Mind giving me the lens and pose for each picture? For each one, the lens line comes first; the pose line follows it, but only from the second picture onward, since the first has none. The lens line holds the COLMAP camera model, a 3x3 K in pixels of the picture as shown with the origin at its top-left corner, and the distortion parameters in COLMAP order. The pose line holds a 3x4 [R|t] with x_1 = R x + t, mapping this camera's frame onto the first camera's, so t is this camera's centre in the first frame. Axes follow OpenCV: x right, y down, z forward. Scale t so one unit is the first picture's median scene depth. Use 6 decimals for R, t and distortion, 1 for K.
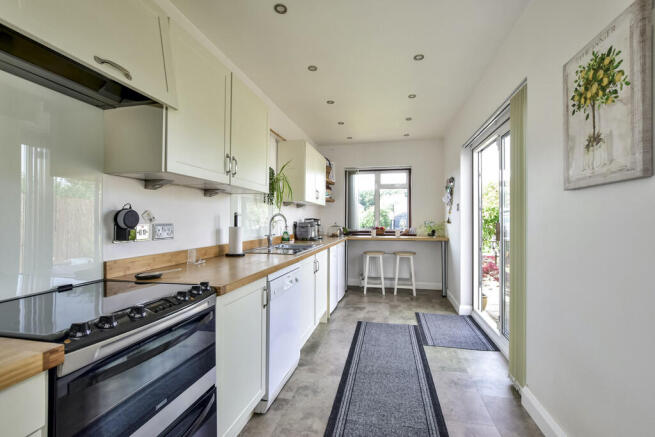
lens RADIAL K [[286.9, 0, 324.6], [0, 286.9, 218.8], [0, 0, 1]] dist [-0.008228, 0.002013]
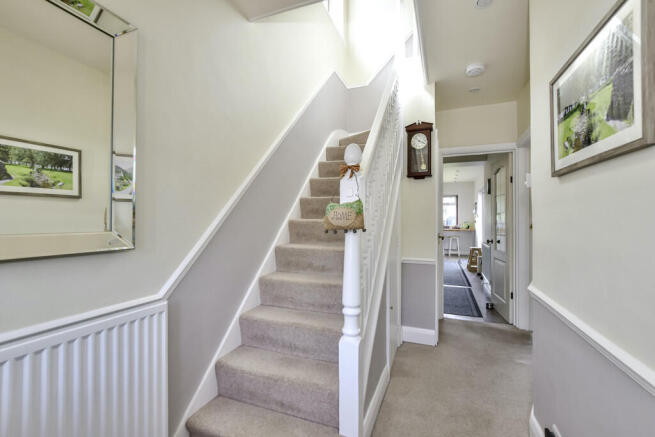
lens RADIAL K [[286.9, 0, 331.1], [0, 286.9, 219.3], [0, 0, 1]] dist [-0.008228, 0.002013]
pose [[0.990374, 0.000272, -0.138414, -0.353747], [0.000695, 0.999976, 0.006943, -0.026734], [0.138412, -0.006972, 0.990350, -1.307783]]
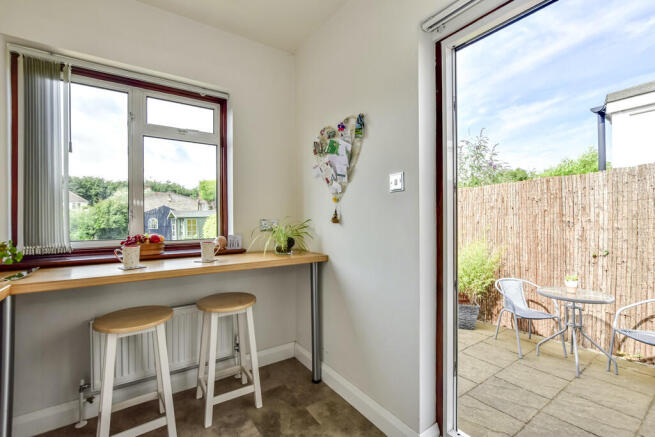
lens RADIAL K [[286.9, 0, 327.0], [0, 286.9, 224.5], [0, 0, 1]] dist [-0.008228, 0.002013]
pose [[0.673321, -0.013079, 0.739234, 0.089991], [-0.002719, 0.999793, 0.020166, 0.008253], [-0.739345, -0.015588, 0.673146, 0.684114]]
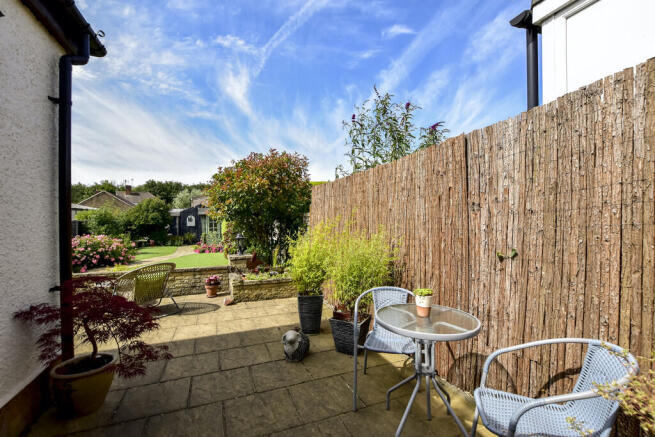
lens RADIAL K [[286.9, 0, 324.5], [0, 286.9, 227.7], [0, 0, 1]] dist [-0.008228, 0.002013]
pose [[0.807890, -0.008080, 0.589278, 0.148756], [-0.011098, 0.999520, 0.028920, 0.012427], [-0.589228, -0.029904, 0.807413, 0.659894]]
